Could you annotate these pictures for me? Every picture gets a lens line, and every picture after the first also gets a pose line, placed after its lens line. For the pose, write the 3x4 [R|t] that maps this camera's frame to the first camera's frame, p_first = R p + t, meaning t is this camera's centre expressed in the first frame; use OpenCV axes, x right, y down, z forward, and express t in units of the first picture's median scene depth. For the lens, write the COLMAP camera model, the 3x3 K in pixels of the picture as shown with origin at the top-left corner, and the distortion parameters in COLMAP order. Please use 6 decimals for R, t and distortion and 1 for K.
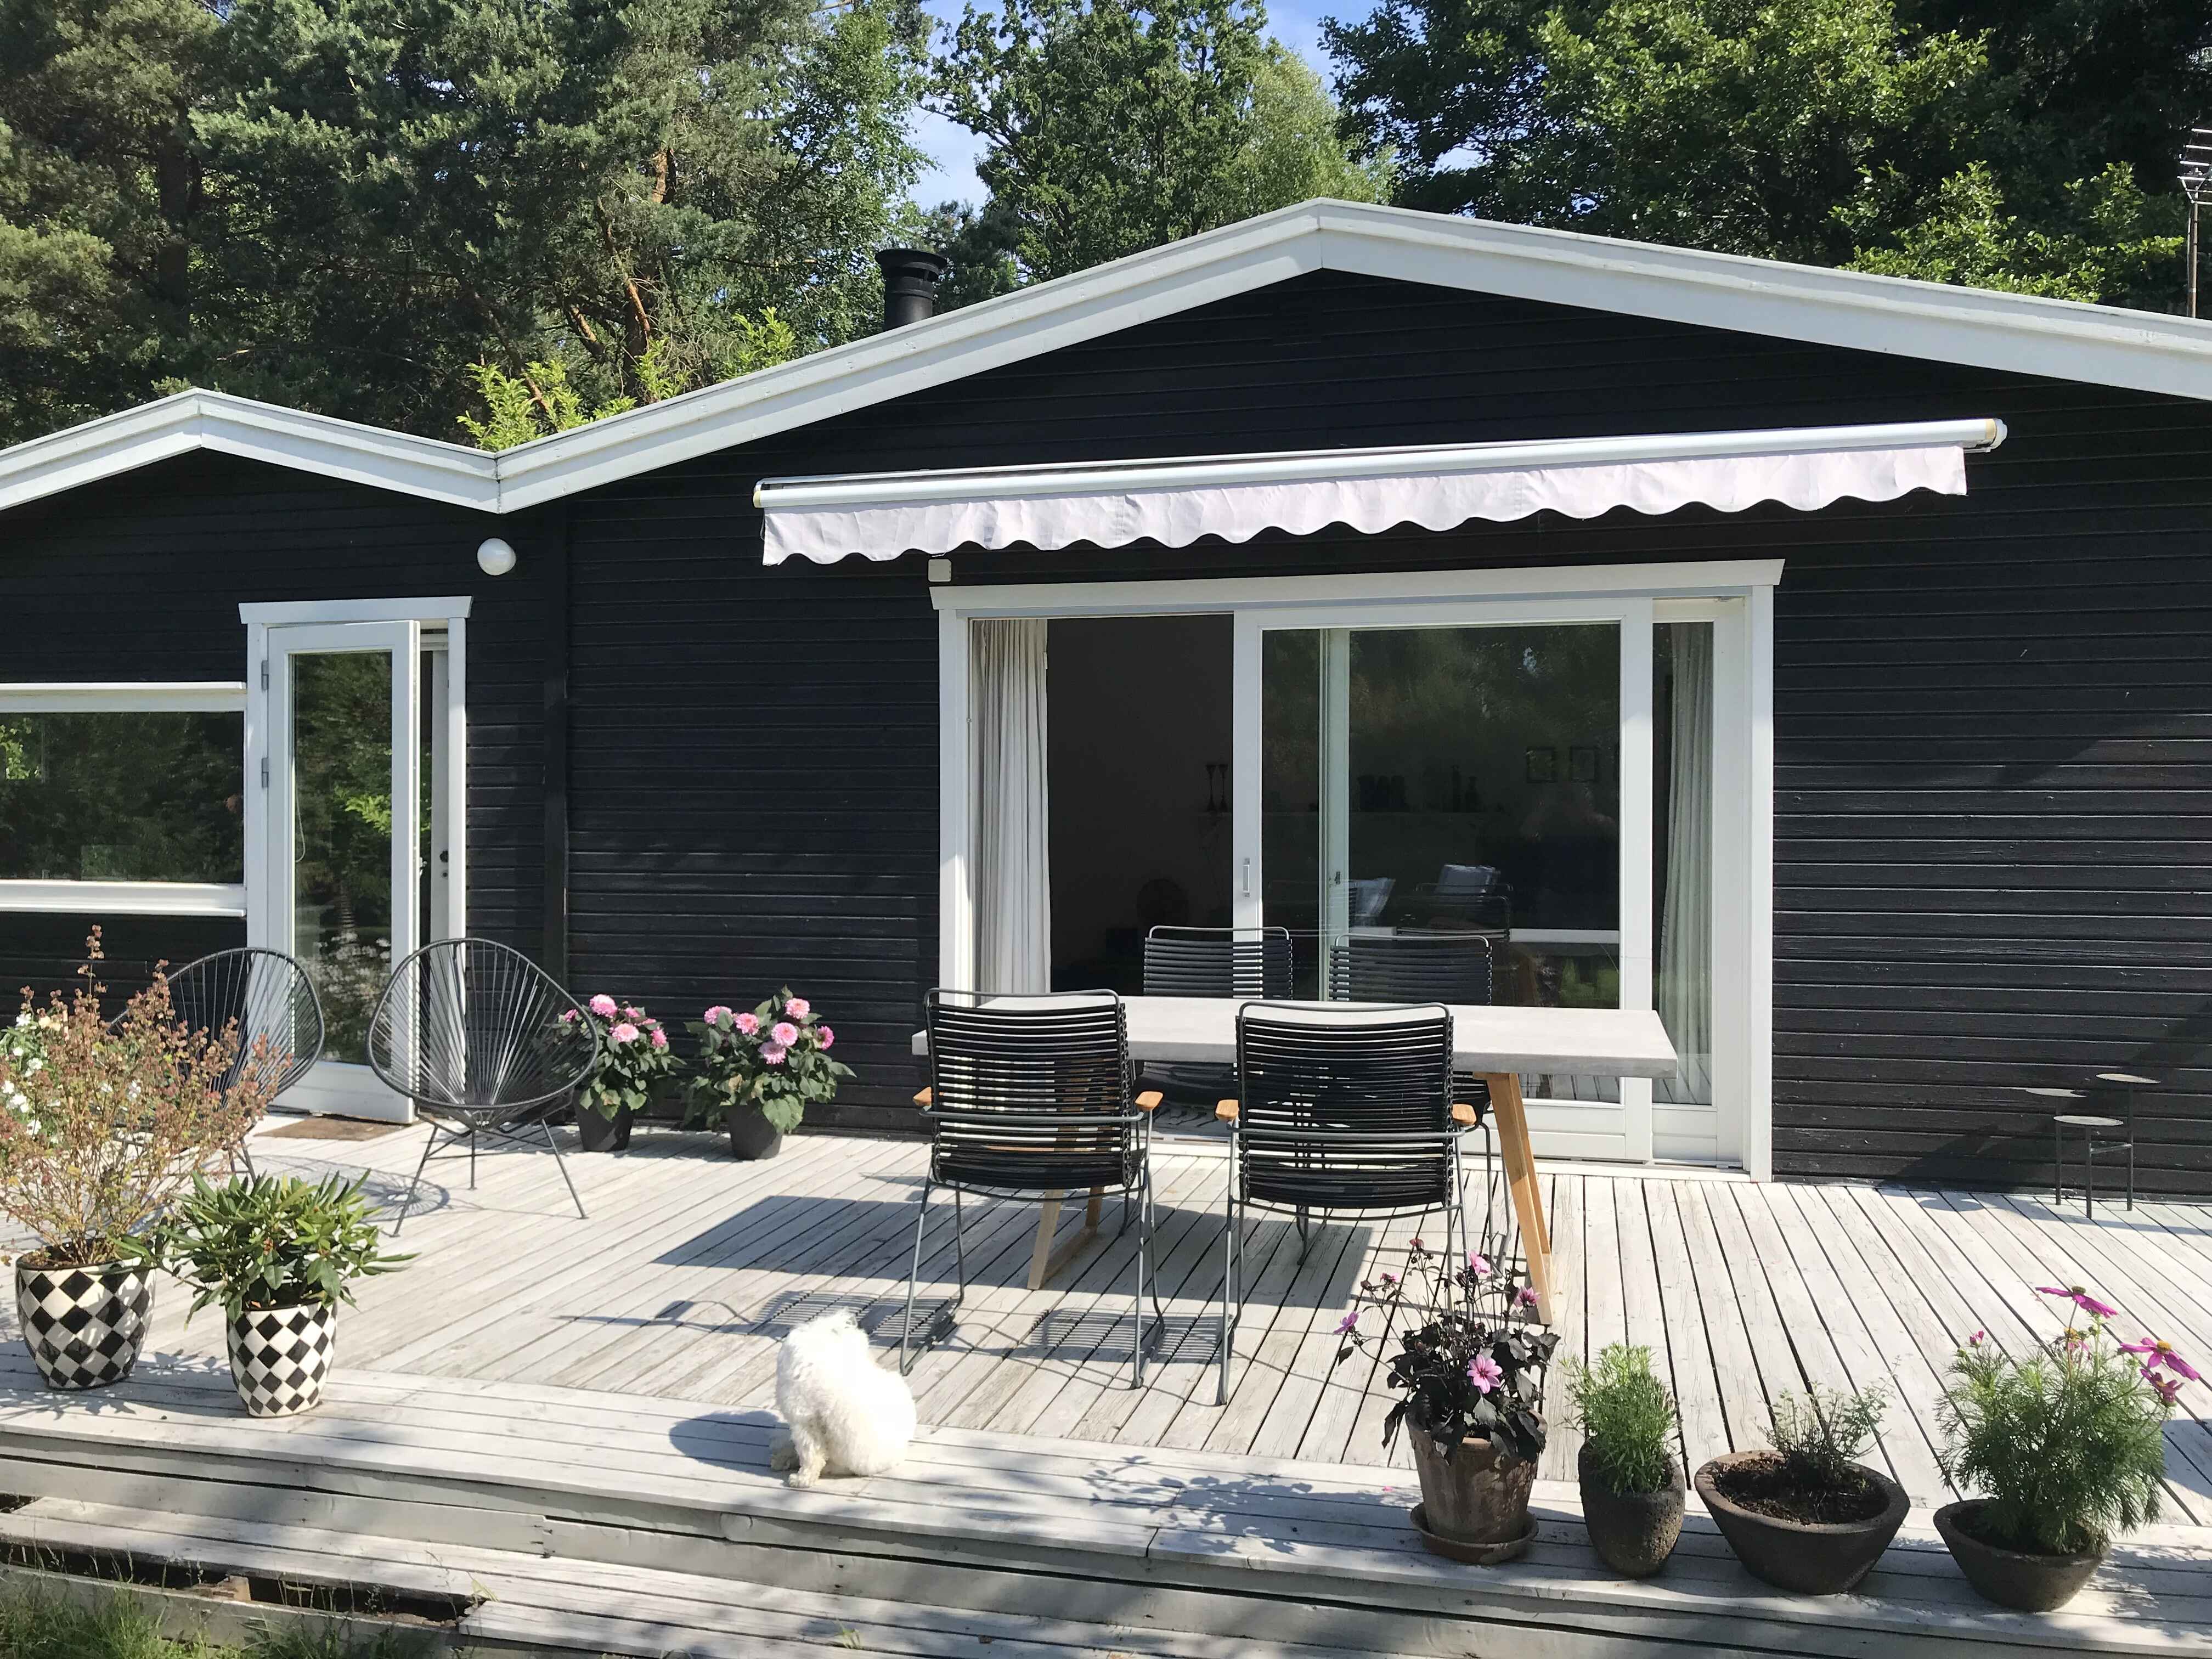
lens RADIAL K [[1811.1, 0, 1108.8], [0, 1811.1, 804.4], [0, 0, 1]] dist [0.044643, -0.042482]
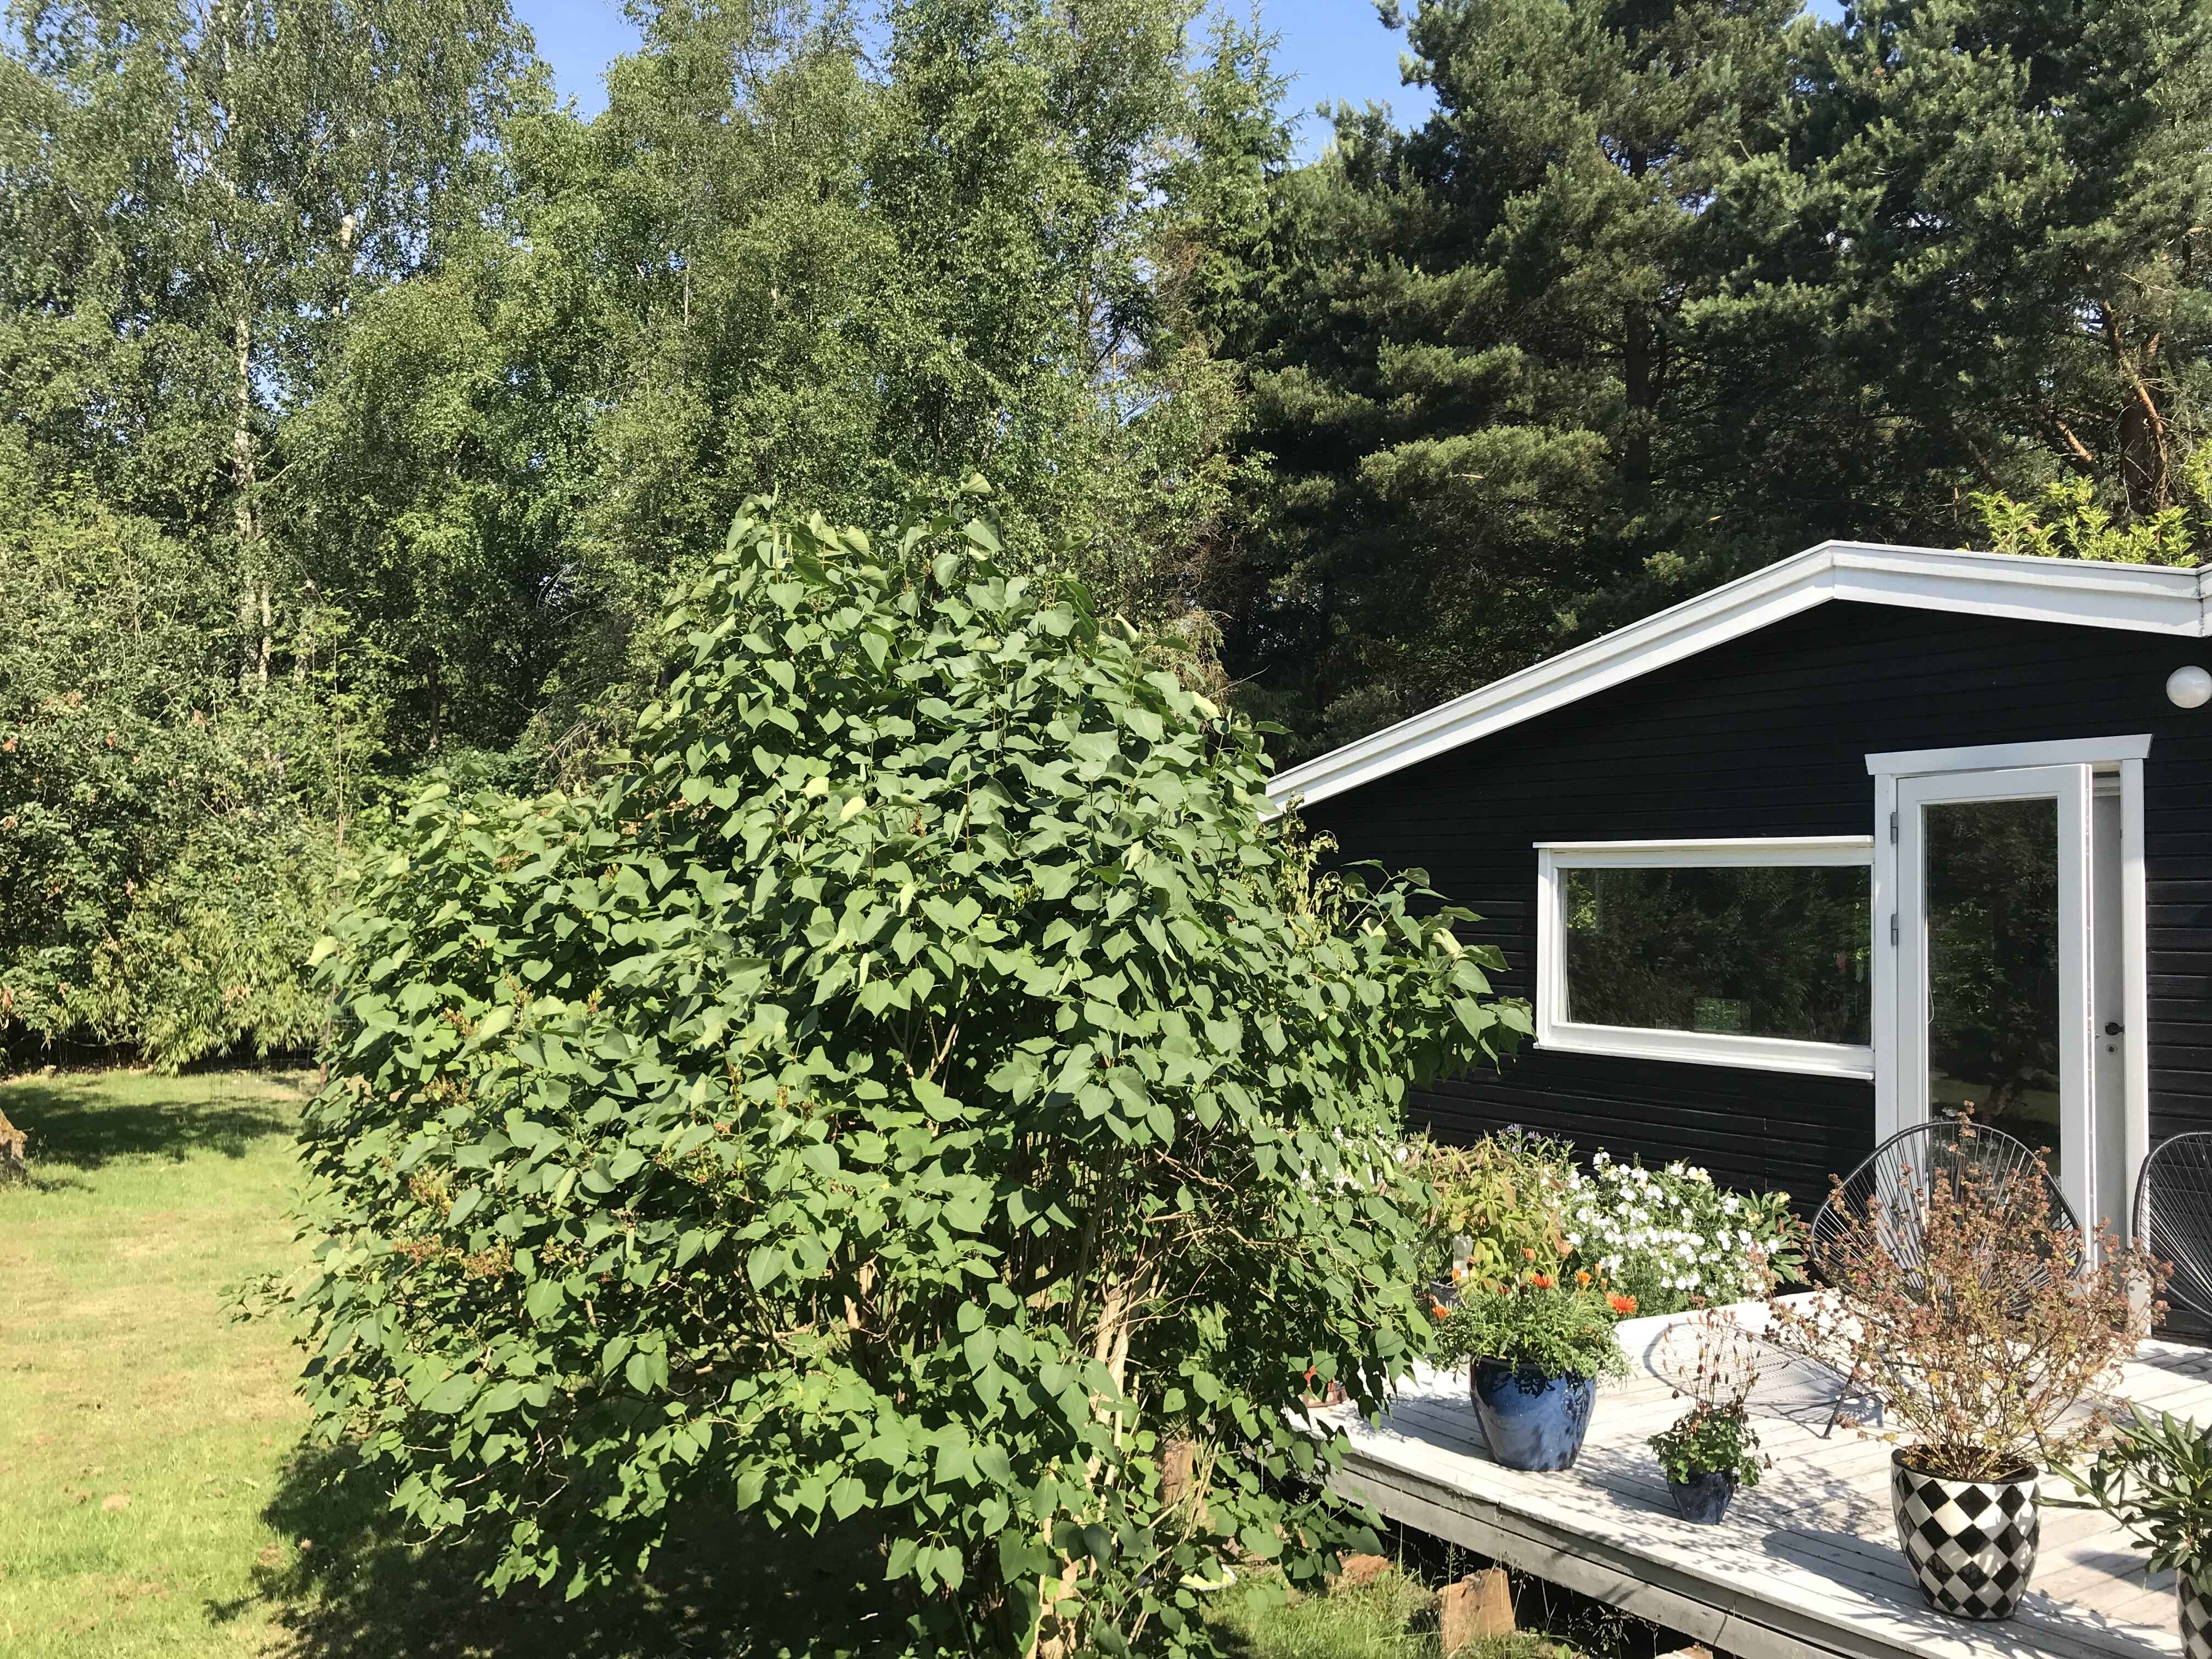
lens RADIAL K [[1811.1, 0, 1105.0], [0, 1811.1, 808.9], [0, 0, 1]] dist [0.044643, -0.042482]
pose [[0.759185, -0.027110, -0.650310, -0.186526], [-0.025360, 0.997141, -0.071175, -0.002276], [0.650380, 0.070527, 0.756328, 0.008127]]
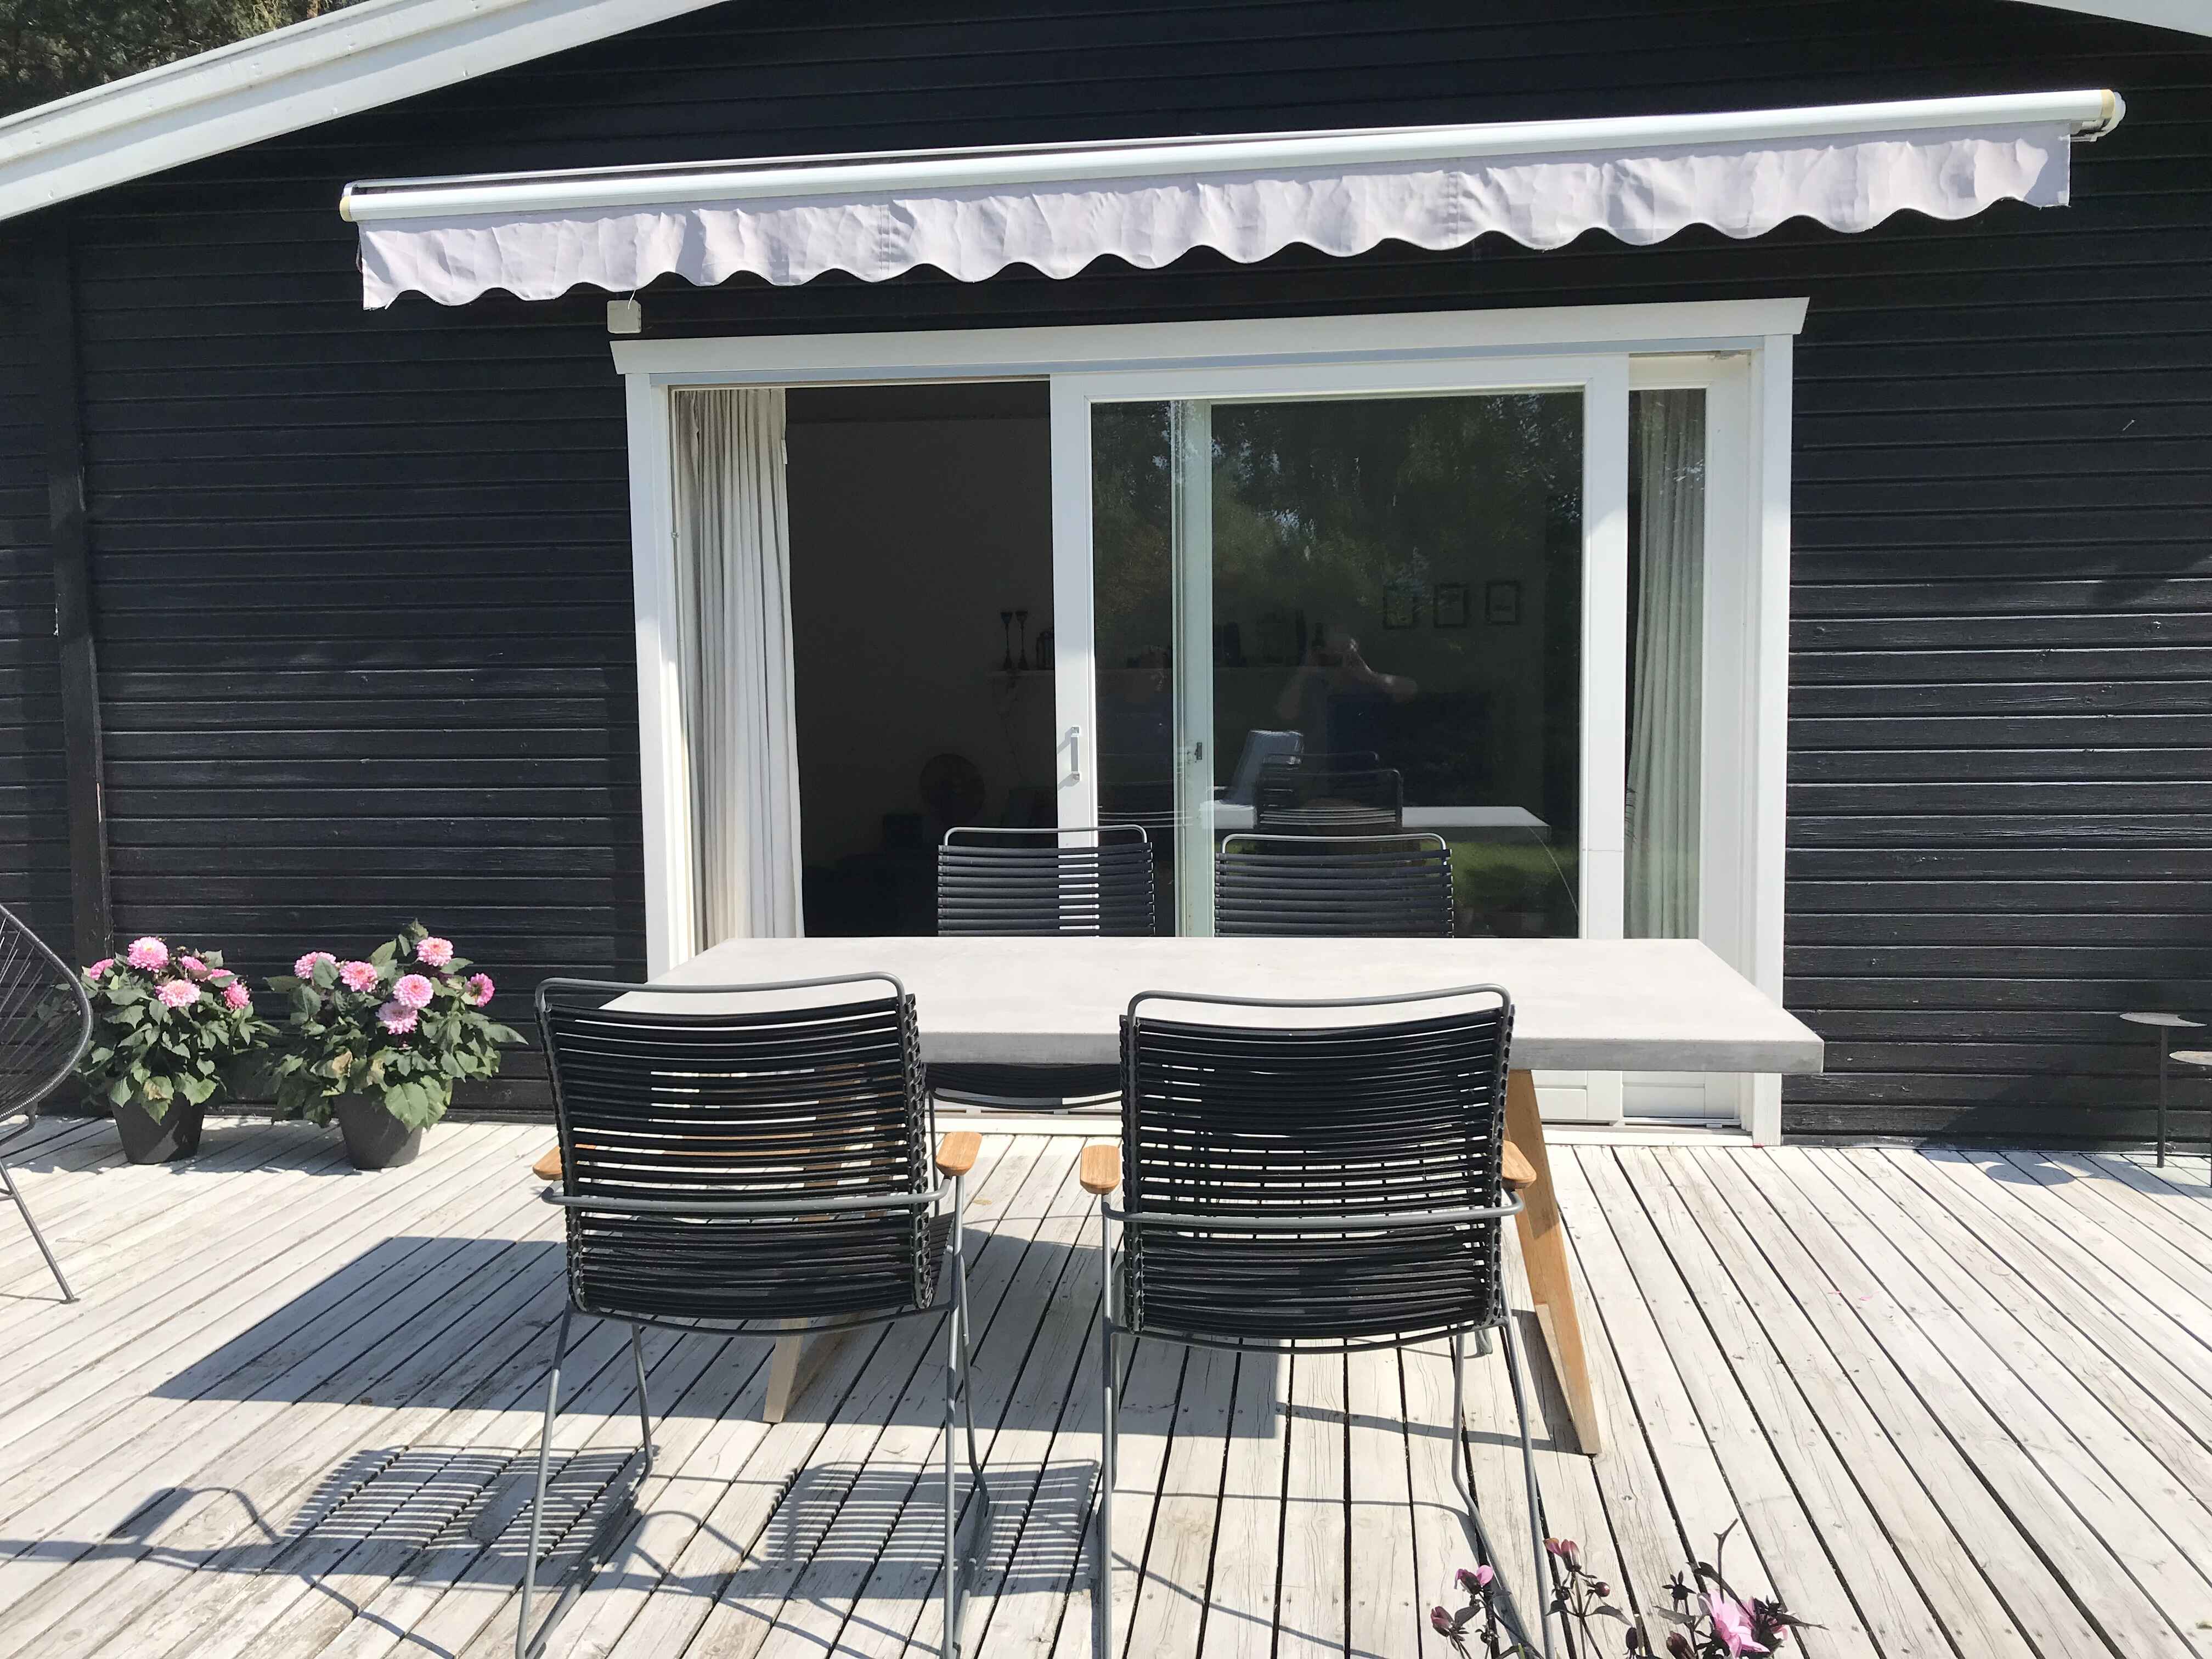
lens RADIAL K [[1811.1, 0, 1090.7], [0, 1811.1, 809.4], [0, 0, 1]] dist [0.044643, -0.042482]
pose [[0.993271, -0.022645, 0.113580, 0.000222], [0.013964, 0.996960, 0.076650, 0.008331], [-0.114970, -0.074548, 0.990568, 0.299421]]
